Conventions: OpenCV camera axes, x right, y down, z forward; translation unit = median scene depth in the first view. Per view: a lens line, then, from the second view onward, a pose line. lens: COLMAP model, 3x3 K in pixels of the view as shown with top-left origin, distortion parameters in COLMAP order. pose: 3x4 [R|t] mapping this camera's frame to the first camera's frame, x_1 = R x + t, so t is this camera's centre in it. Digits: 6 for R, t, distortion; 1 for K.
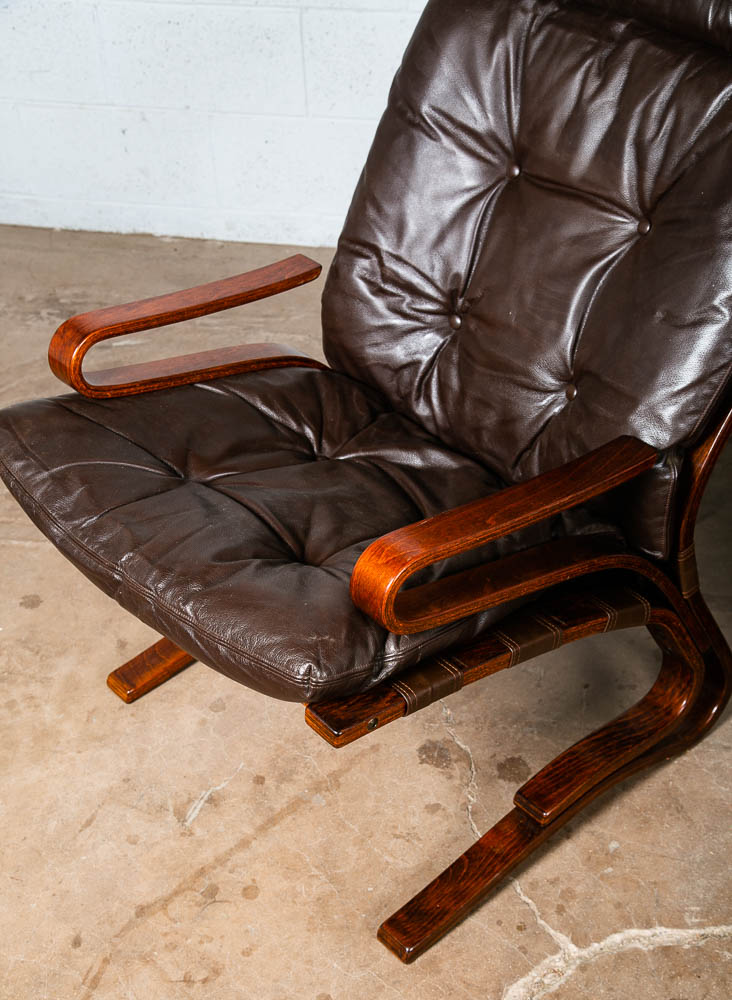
lens RADIAL K [[1547.2, 0, 365.2], [0, 1547.2, 556.1], [0, 0, 1]] dist [0.157395, 0.000000]
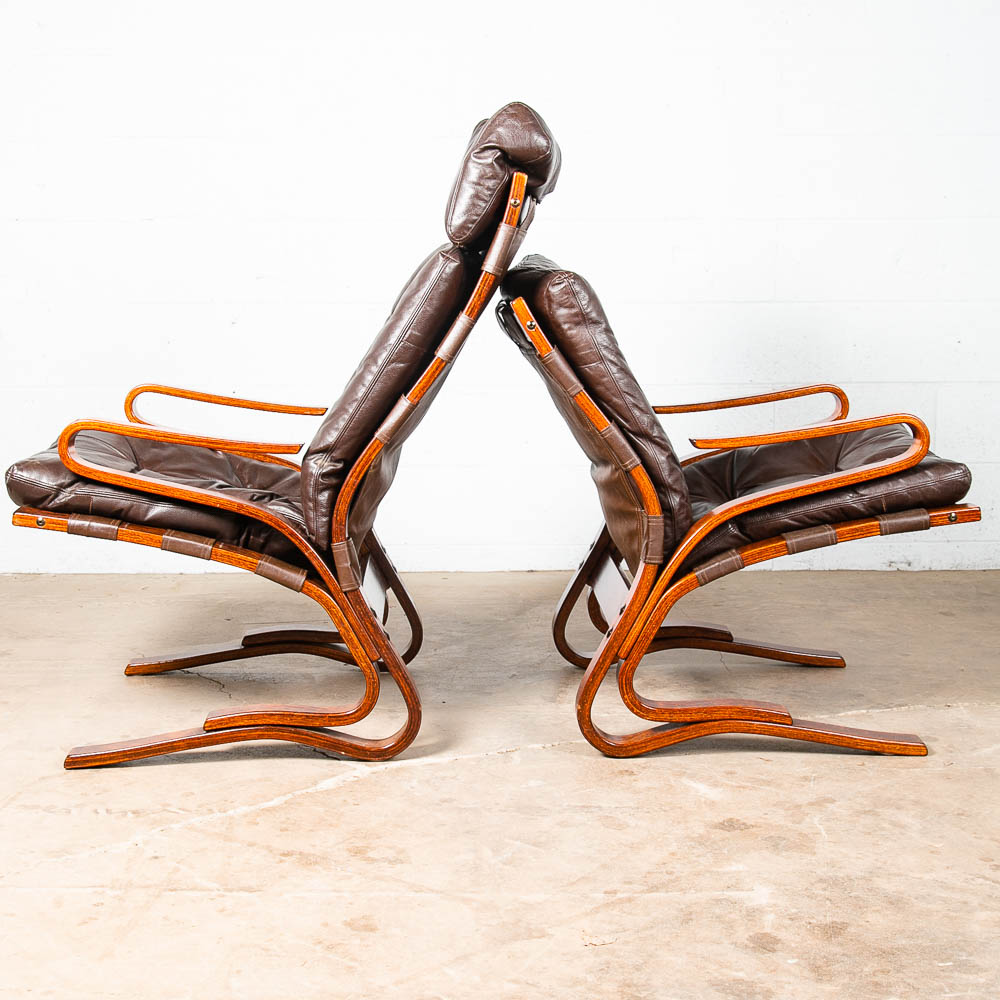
lens RADIAL K [[1850.5, 0, 490.7], [0, 1850.5, 497.3], [0, 0, 1]] dist [0.055883, 0.000000]
pose [[0.977763, 0.010181, 0.209464, -0.102327], [0.100737, 0.853235, -0.511705, 0.851383], [-0.183932, 0.521427, 0.833237, -0.498275]]
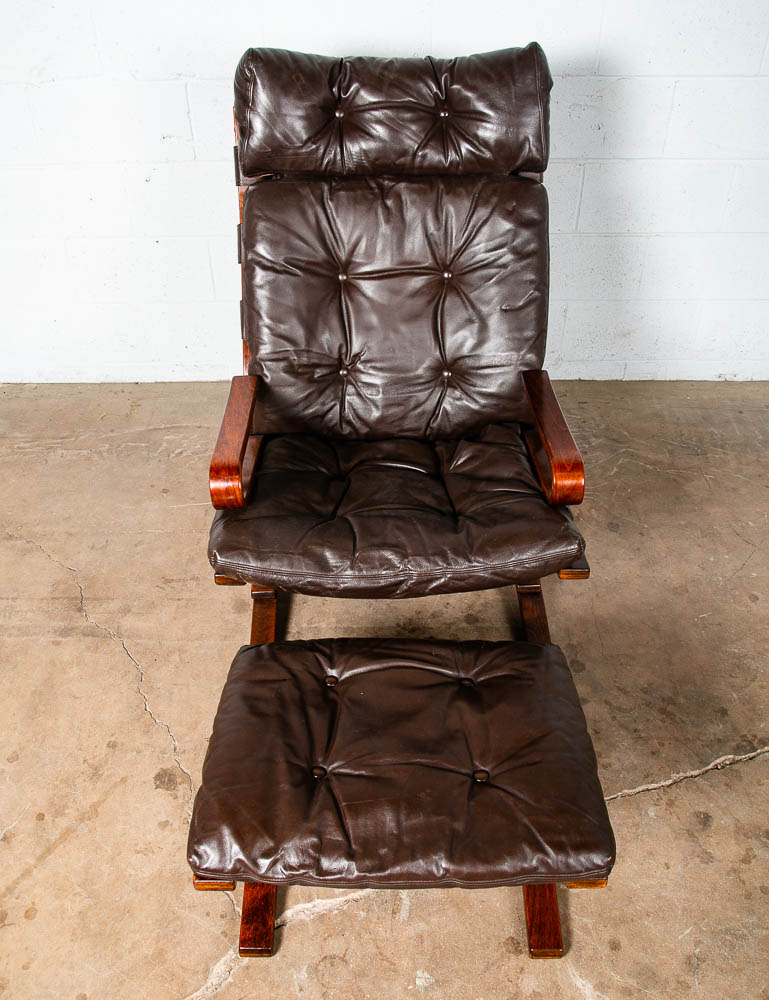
lens RADIAL K [[872.0, 0, 383.9], [0, 872.0, 484.6], [0, 0, 1]] dist [-0.076431, 0.056102]
pose [[0.981205, -0.101057, 0.164390, 0.148036], [0.097731, 0.994813, 0.028218, -0.155259], [-0.166389, -0.011622, 0.985992, 0.197309]]
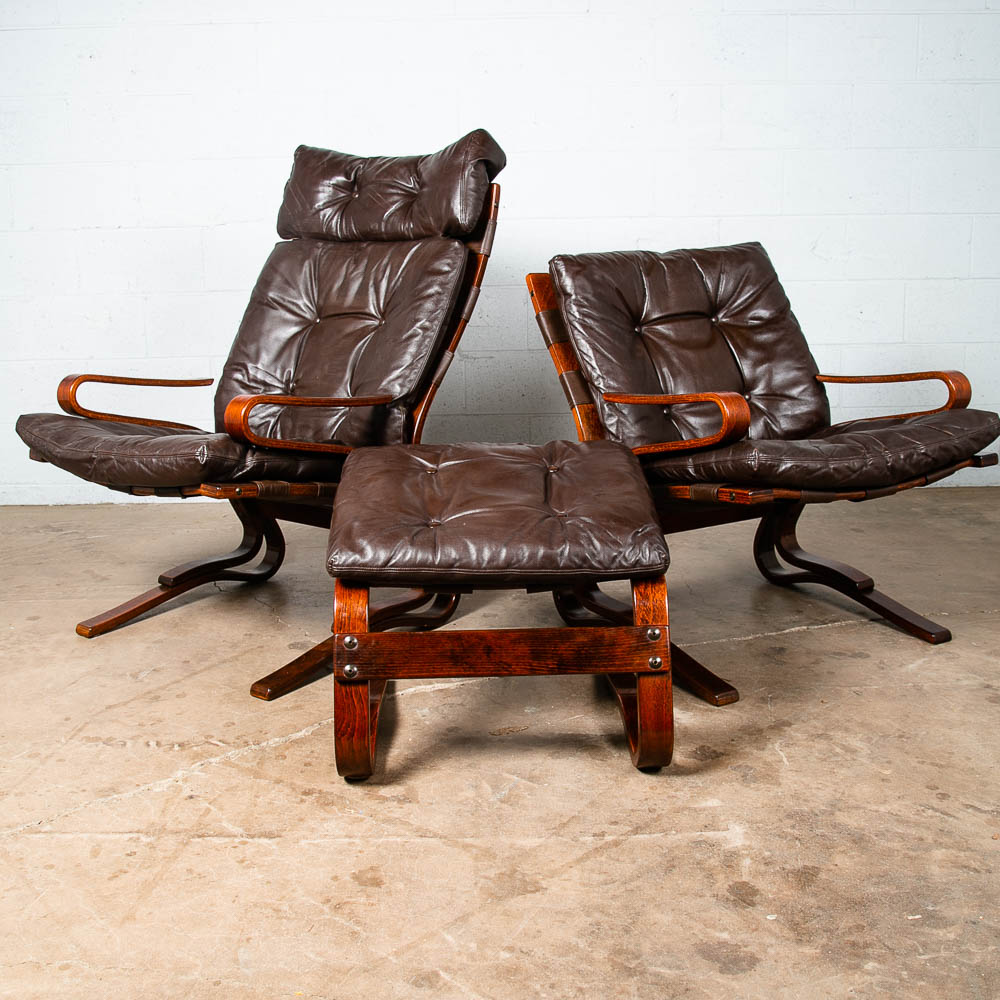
lens RADIAL K [[1206.1, 0, 503.4], [0, 1206.1, 486.0], [0, 0, 1]] dist [-0.060373, 0.000000]
pose [[0.978253, -0.018258, 0.206610, -0.001811], [0.112708, 0.883012, -0.455616, 0.605645], [-0.174120, 0.468995, 0.865867, -0.195111]]
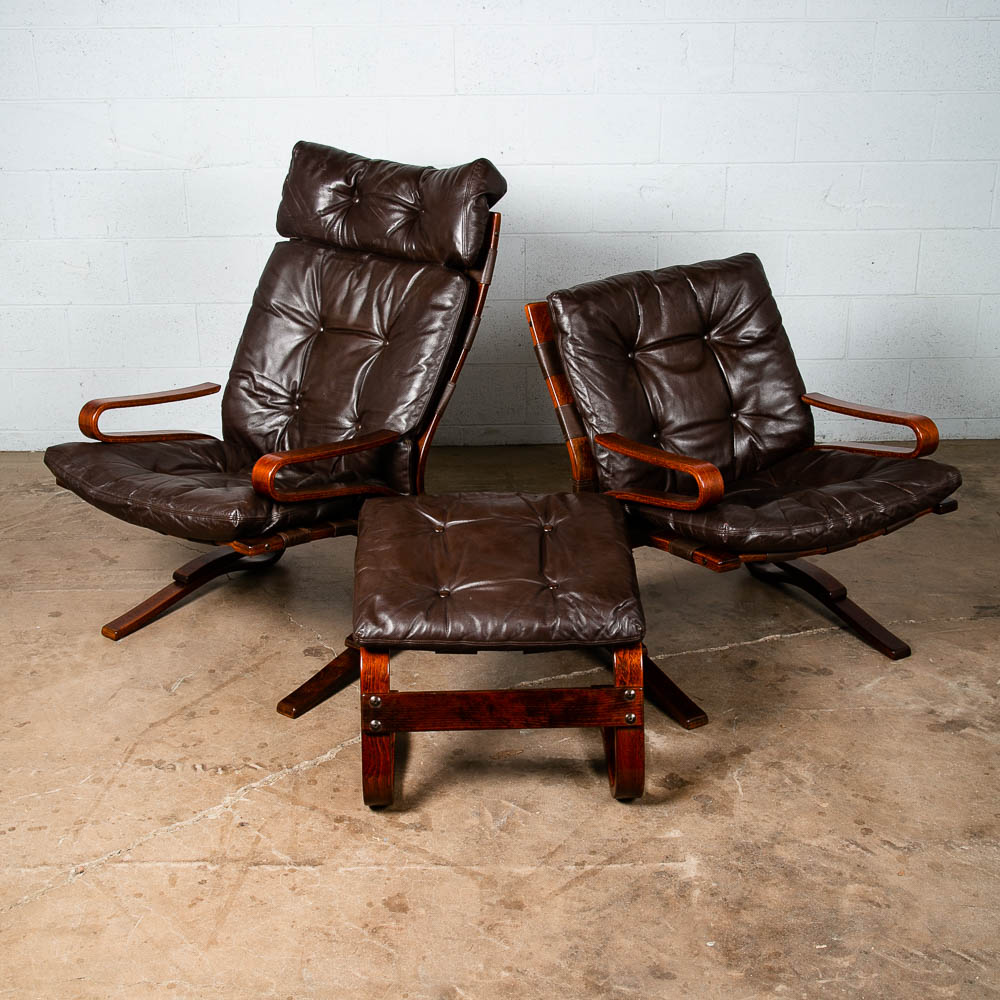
lens RADIAL K [[1505.4, 0, 500.3], [0, 1505.4, 506.8], [0, 0, 1]] dist [0.011813, 0.000000]
pose [[0.976879, -0.048937, 0.208117, -0.099390], [0.108779, 0.951798, -0.286790, 0.510192], [-0.184050, 0.302798, 0.935114, -0.709569]]
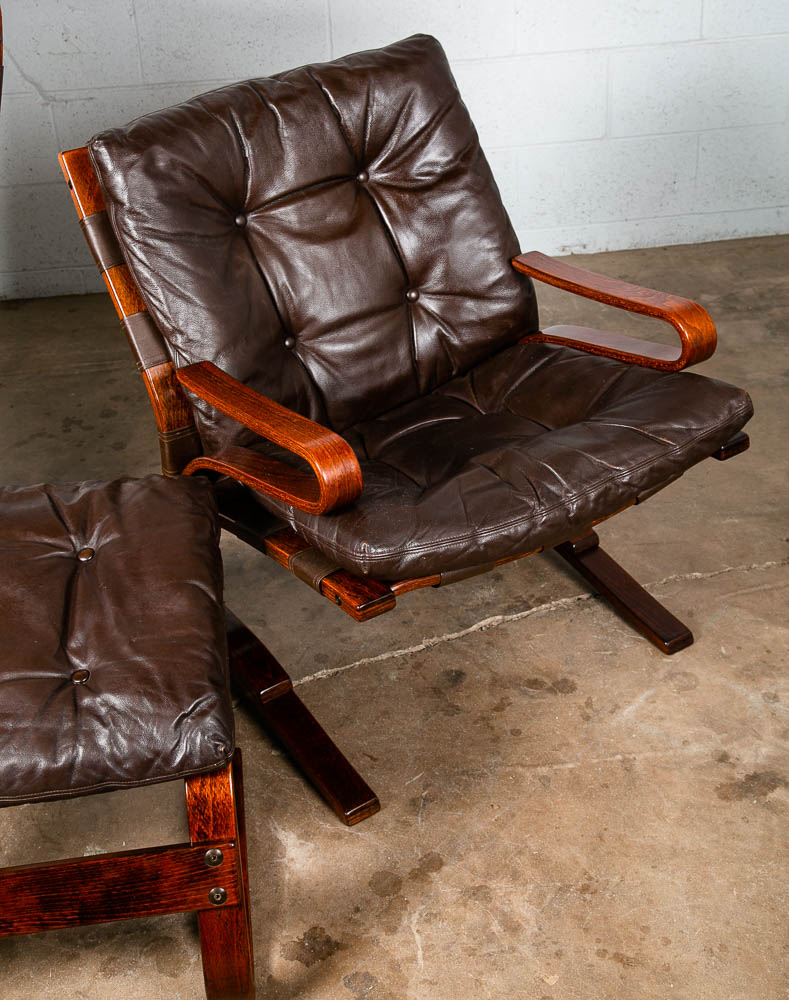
lens RADIAL K [[1581.2, 0, 406.4], [0, 1581.2, 415.6], [0, 0, 1]] dist [0.147092, 0.000000]
pose [[0.958616, -0.151120, 0.241285, 0.240608], [0.188497, 0.972030, -0.140097, 0.179405], [-0.213365, 0.179780, 0.960289, -0.276646]]
